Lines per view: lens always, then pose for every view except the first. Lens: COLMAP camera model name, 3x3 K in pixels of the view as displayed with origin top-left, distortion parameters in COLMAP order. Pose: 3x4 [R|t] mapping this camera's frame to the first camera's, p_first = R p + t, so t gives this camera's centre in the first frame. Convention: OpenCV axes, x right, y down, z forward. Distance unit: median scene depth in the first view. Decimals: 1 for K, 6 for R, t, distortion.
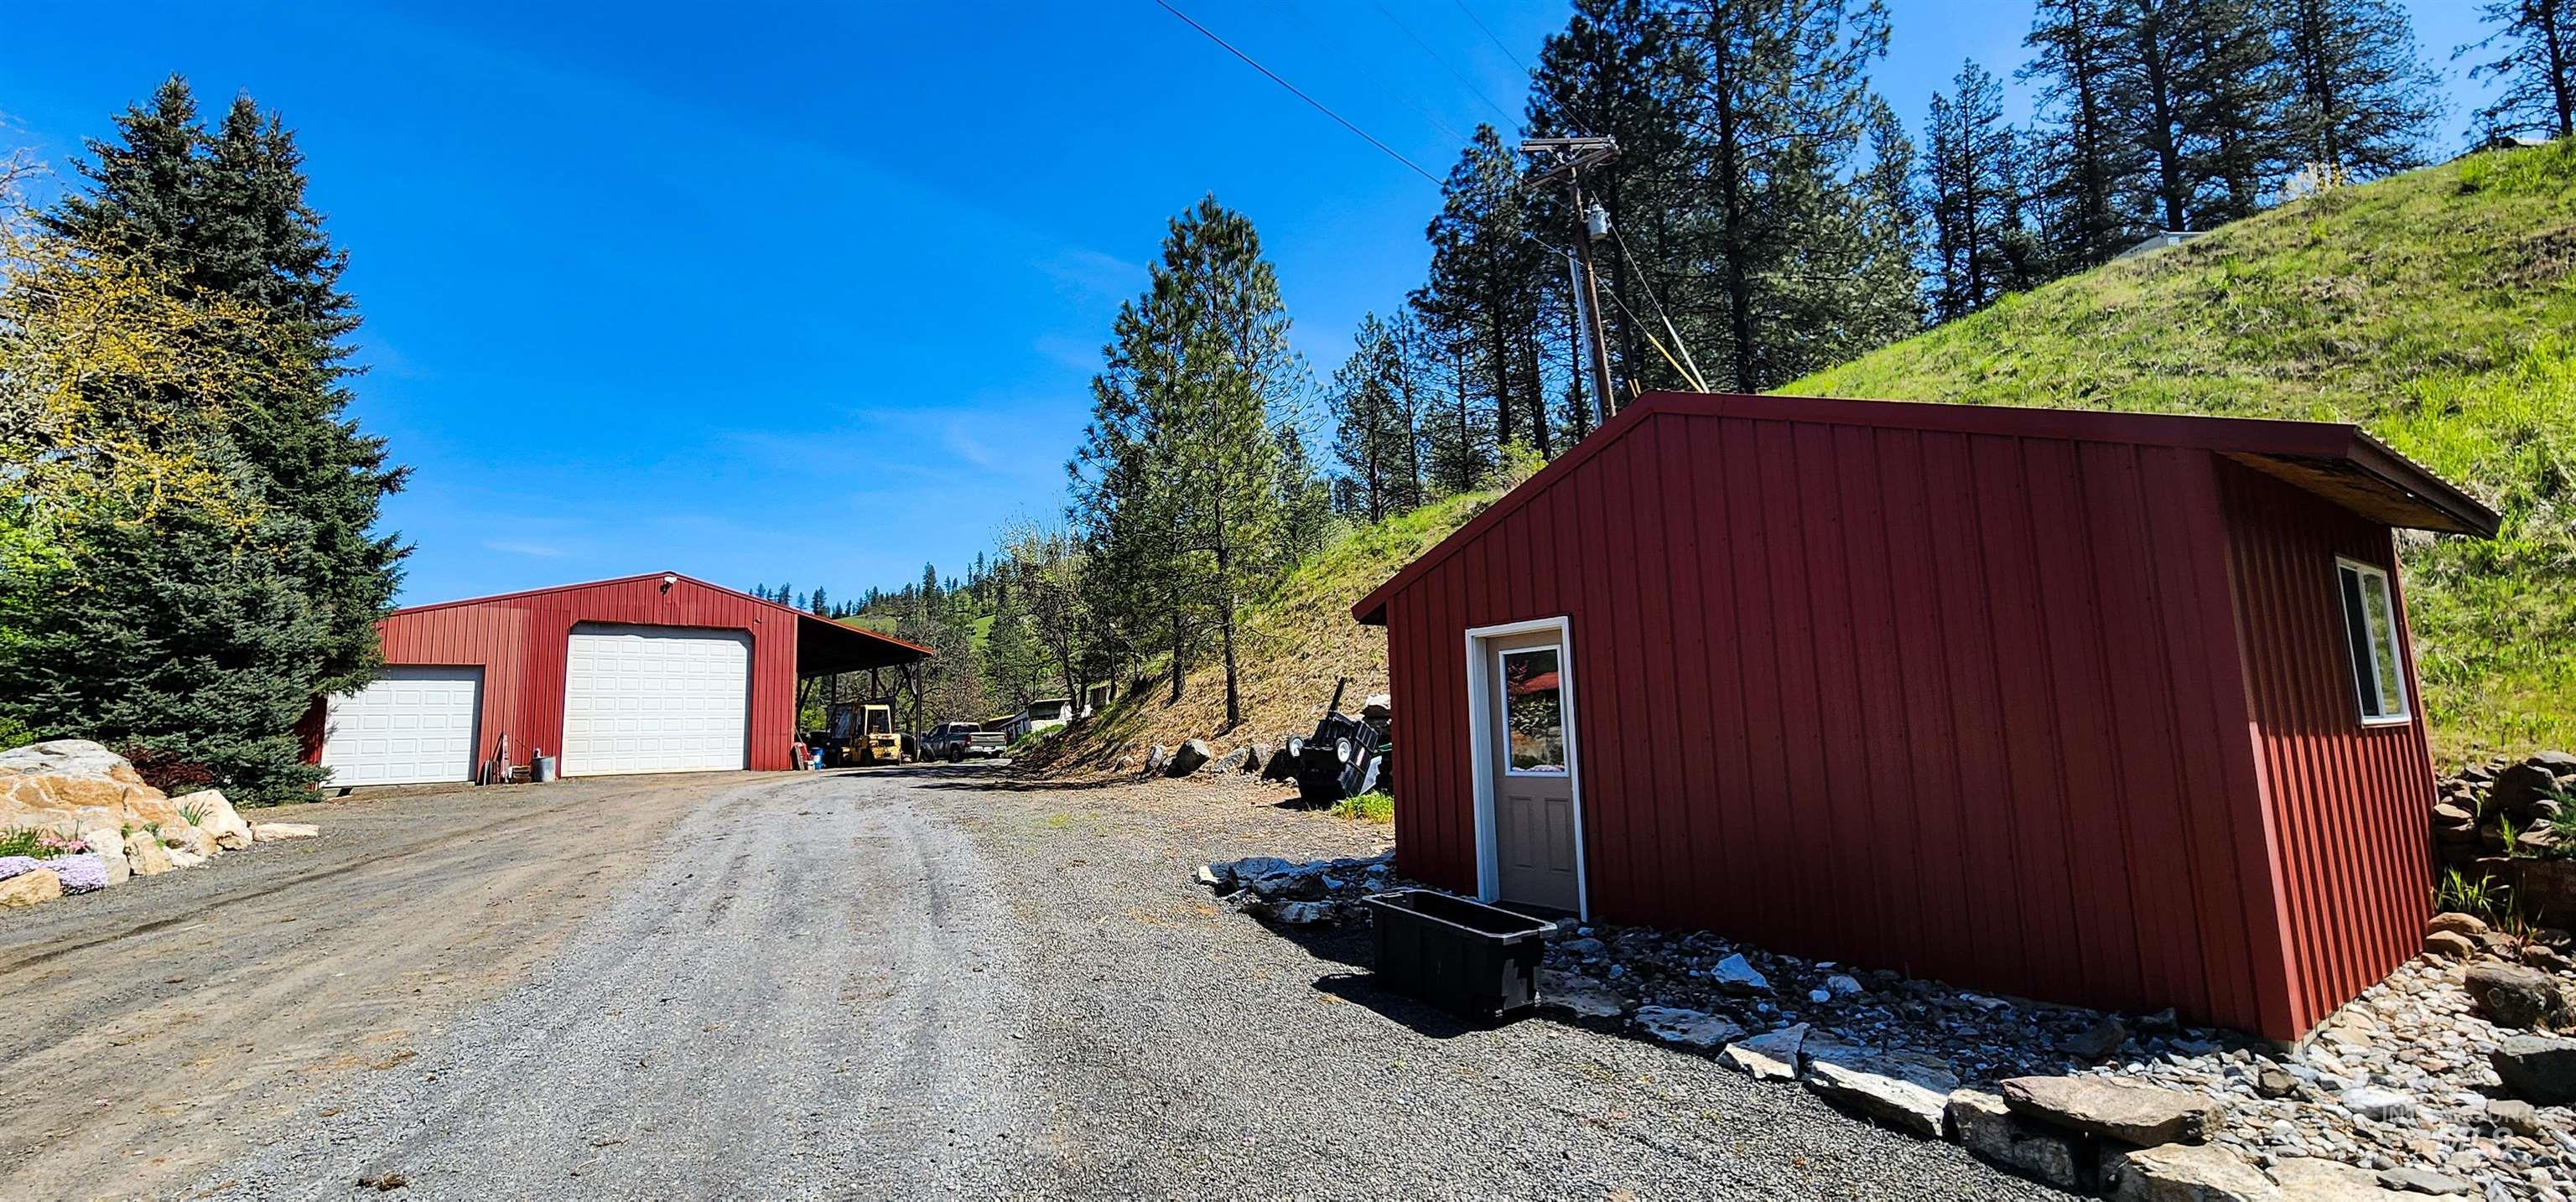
lens RADIAL K [[1064.4, 0, 1292.3], [0, 1064.4, 590.2], [0, 0, 1]] dist [-0.004988, 0.001739]
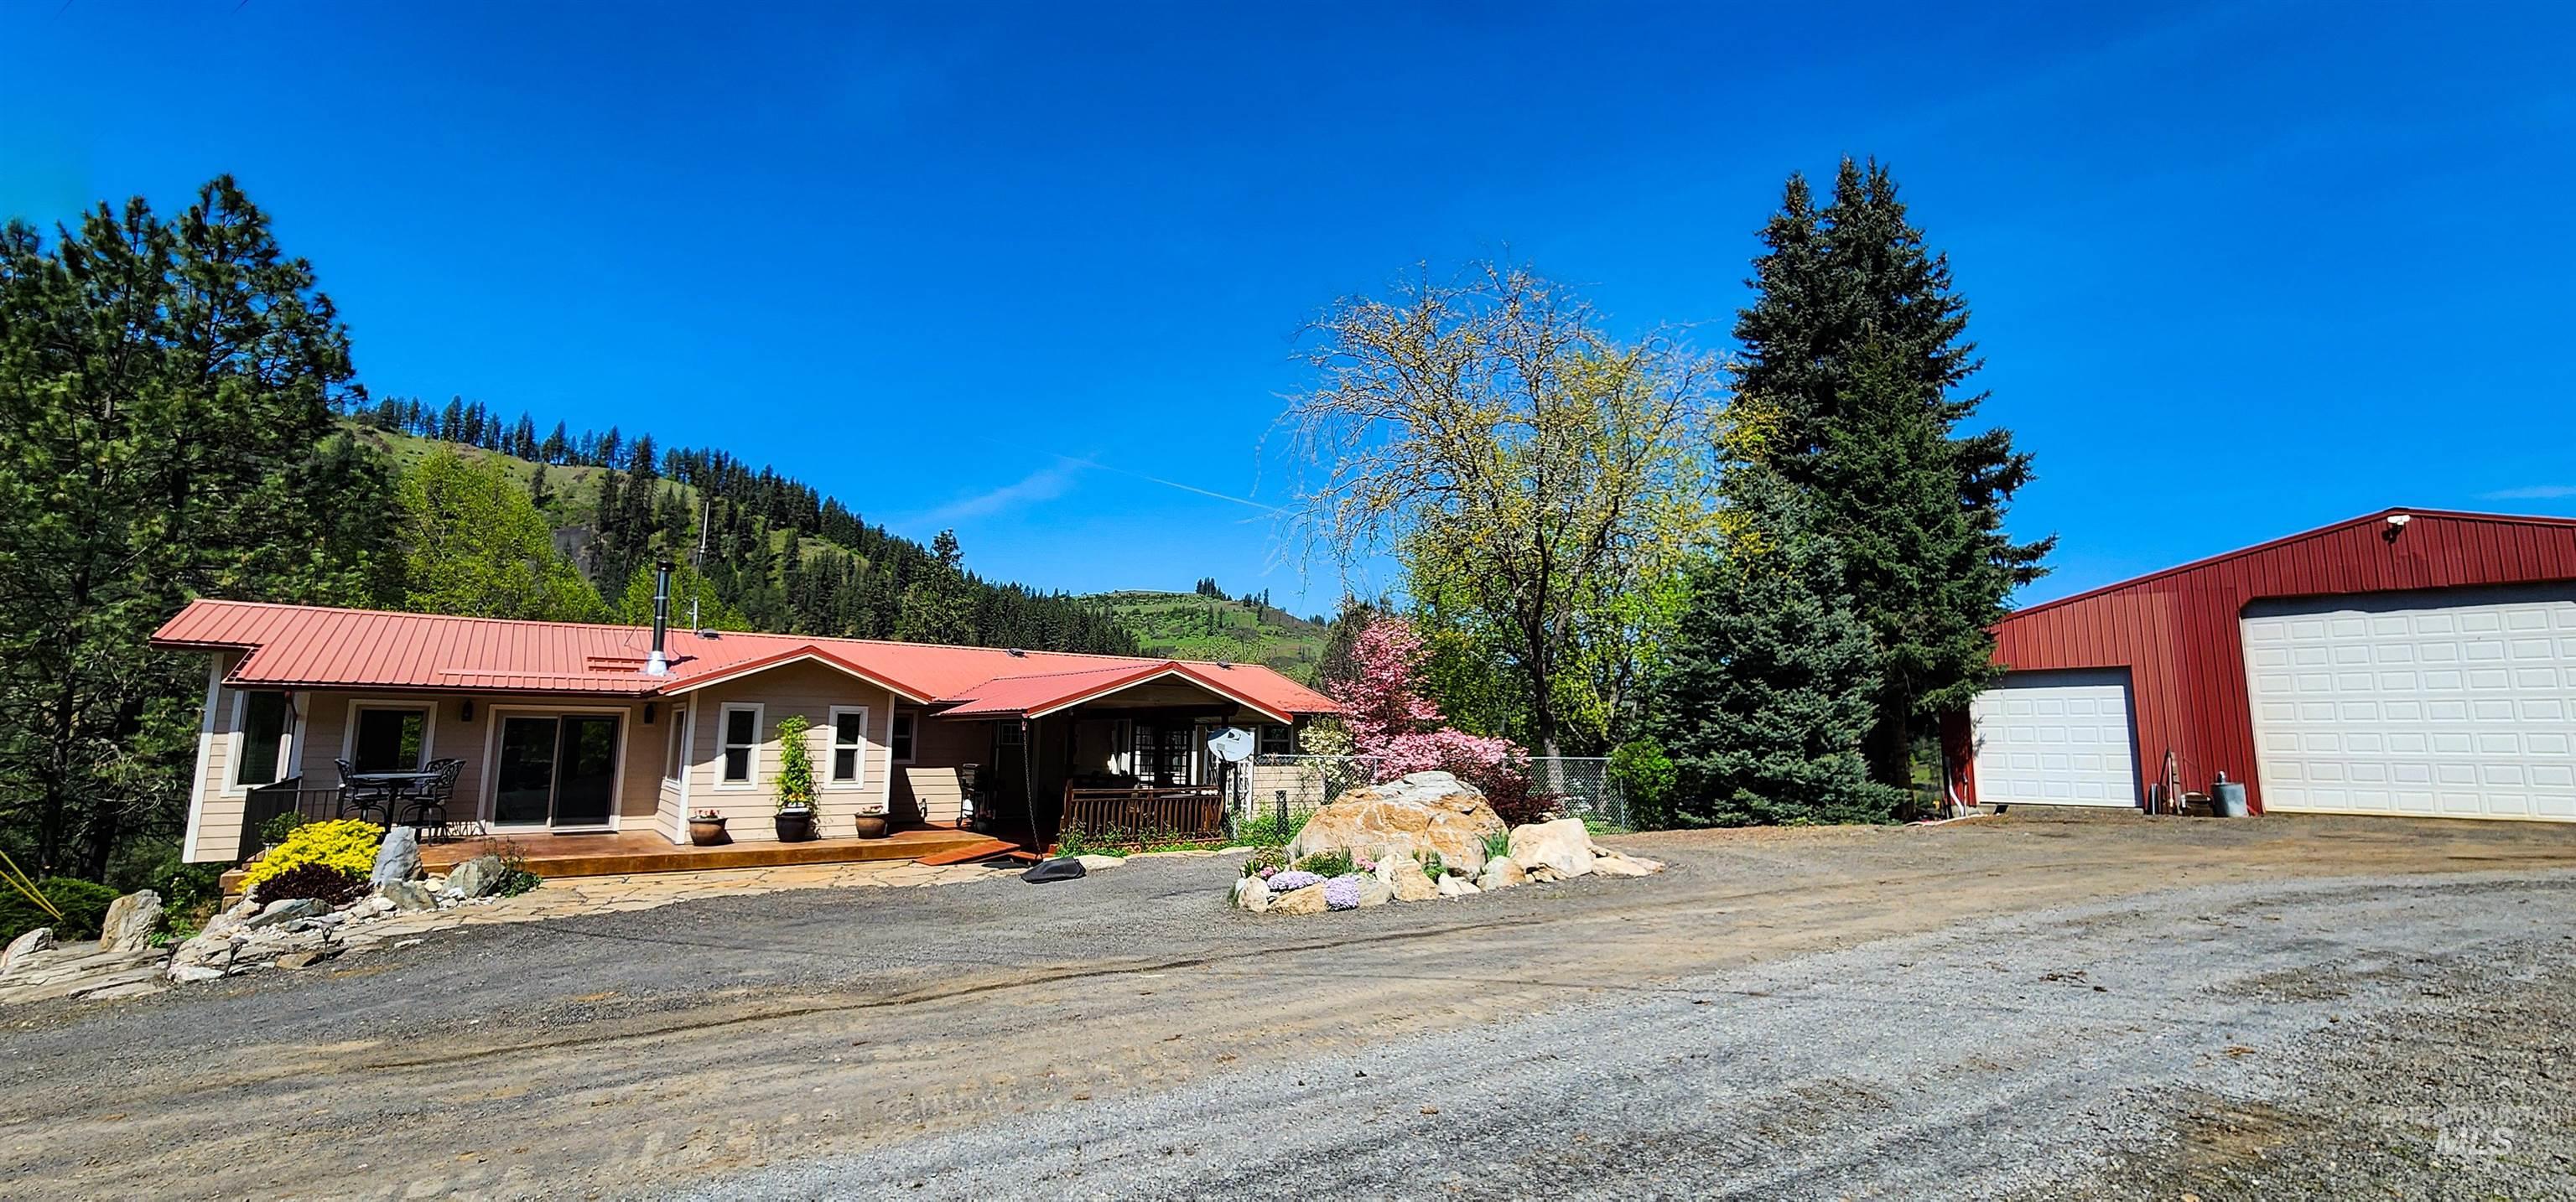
lens RADIAL K [[1064.4, 0, 1277.9], [0, 1064.4, 584.2], [0, 0, 1]] dist [-0.004988, 0.001739]
pose [[0.050724, -0.116058, -0.991946, 0.025487], [0.123780, 0.986298, -0.109067, 0.016629], [0.991012, -0.117251, 0.064394, 0.309297]]
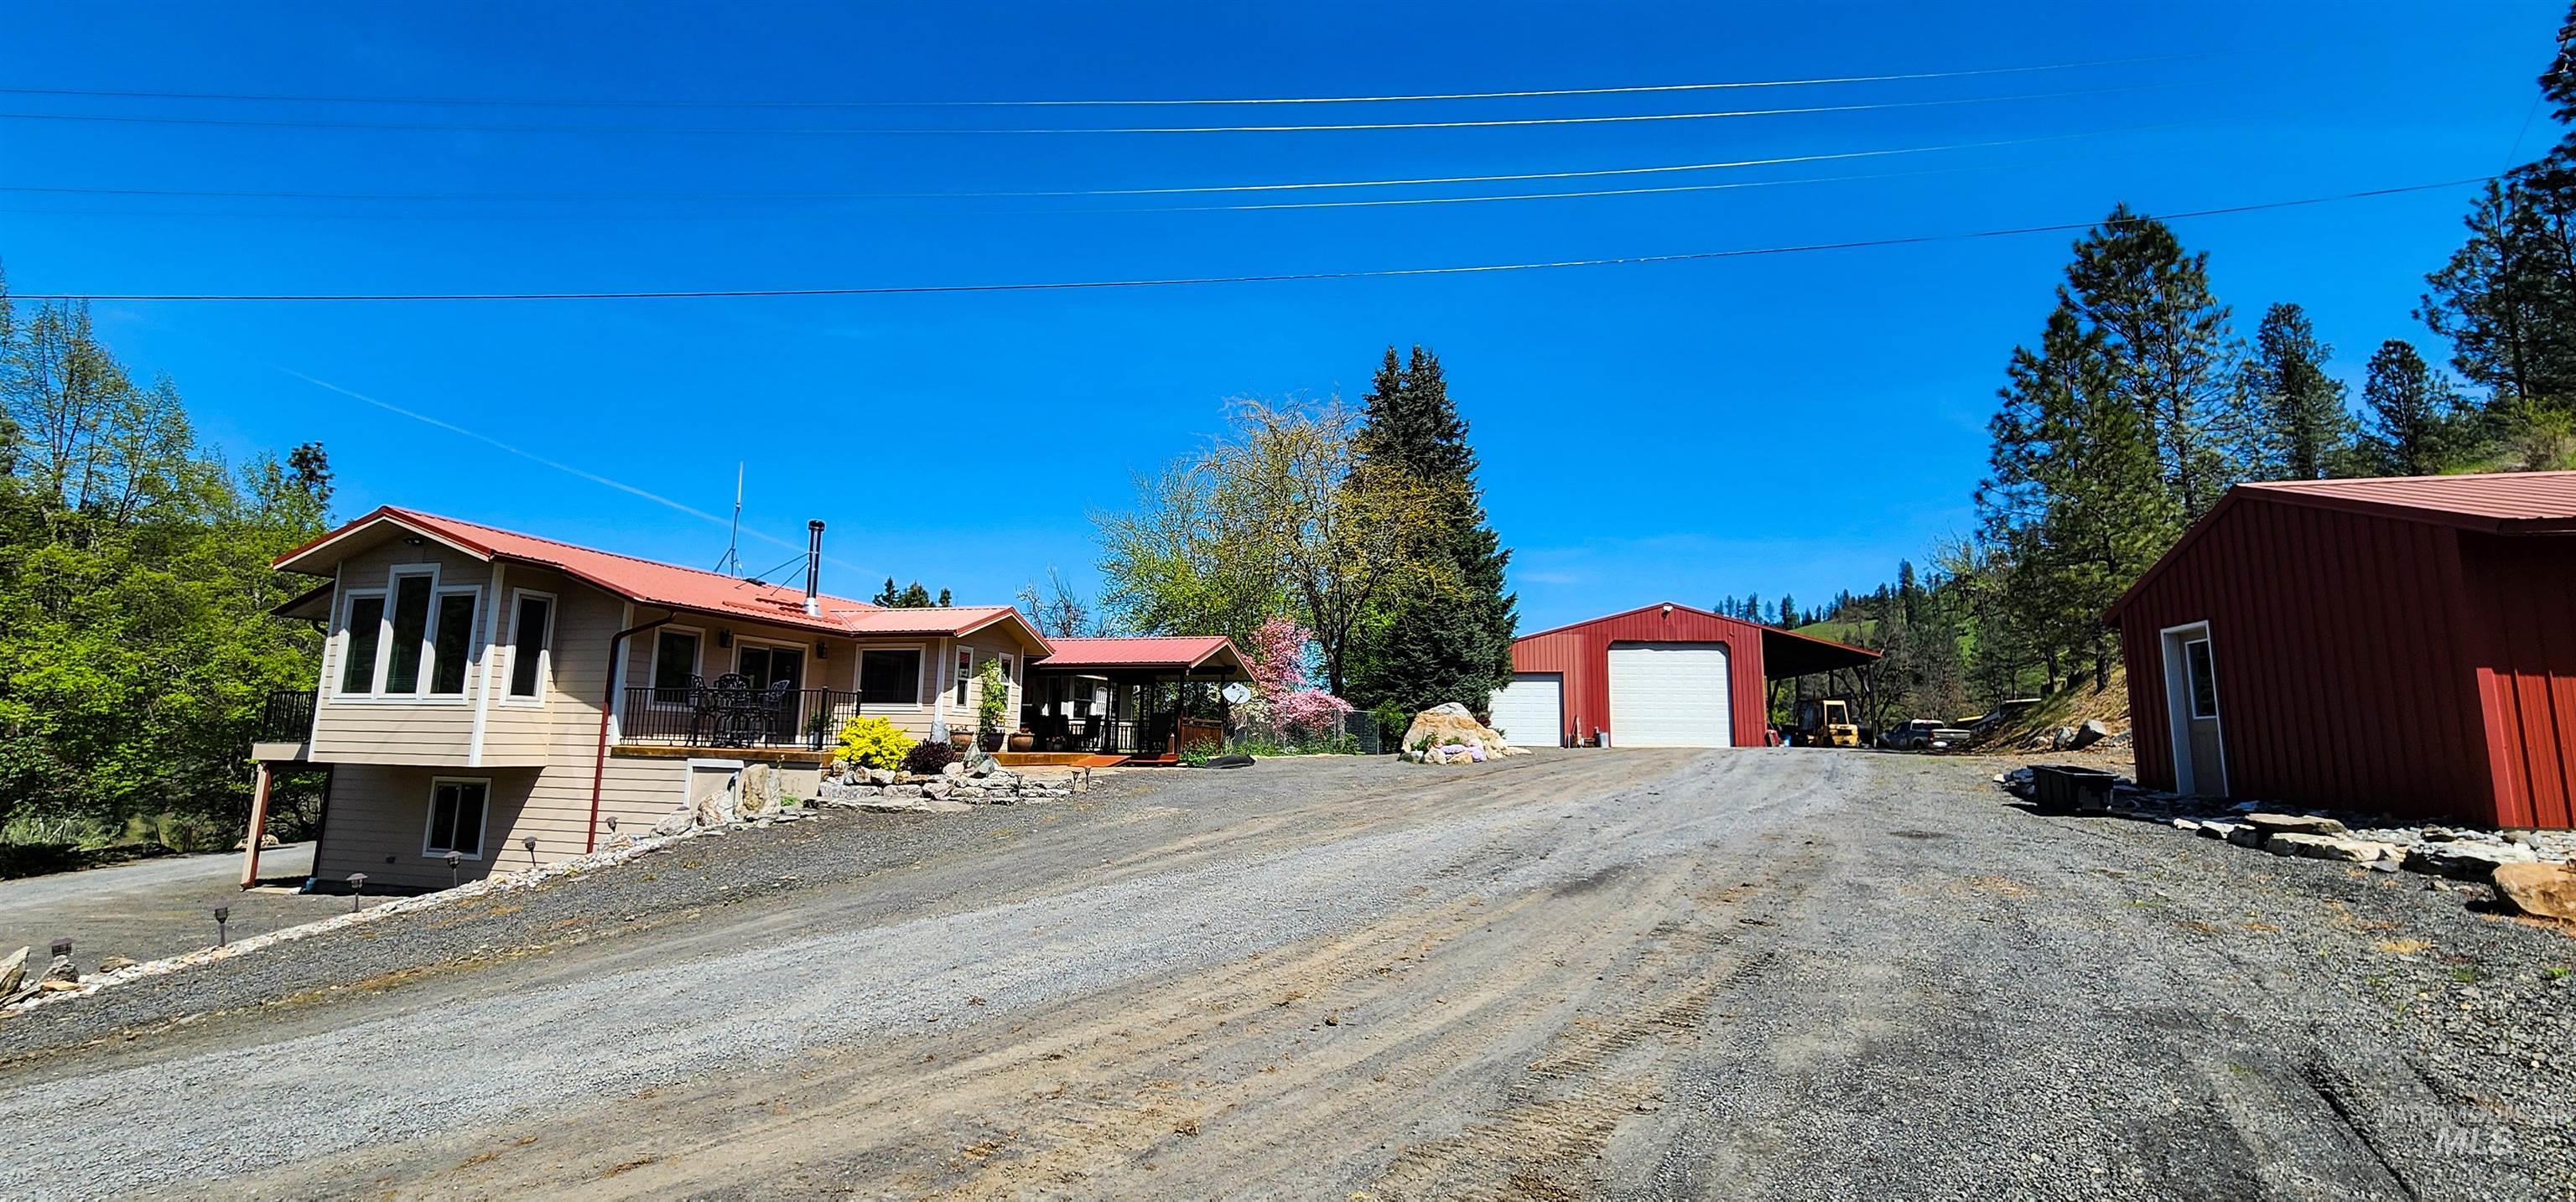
lens RADIAL K [[1064.4, 0, 1280.4], [0, 1064.4, 592.3], [0, 0, 1]] dist [-0.004988, 0.001739]
pose [[0.647345, -0.073525, -0.758643, 0.160959], [0.069656, 0.996878, -0.037177, -0.016111], [0.759008, -0.028777, 0.650445, -0.323896]]
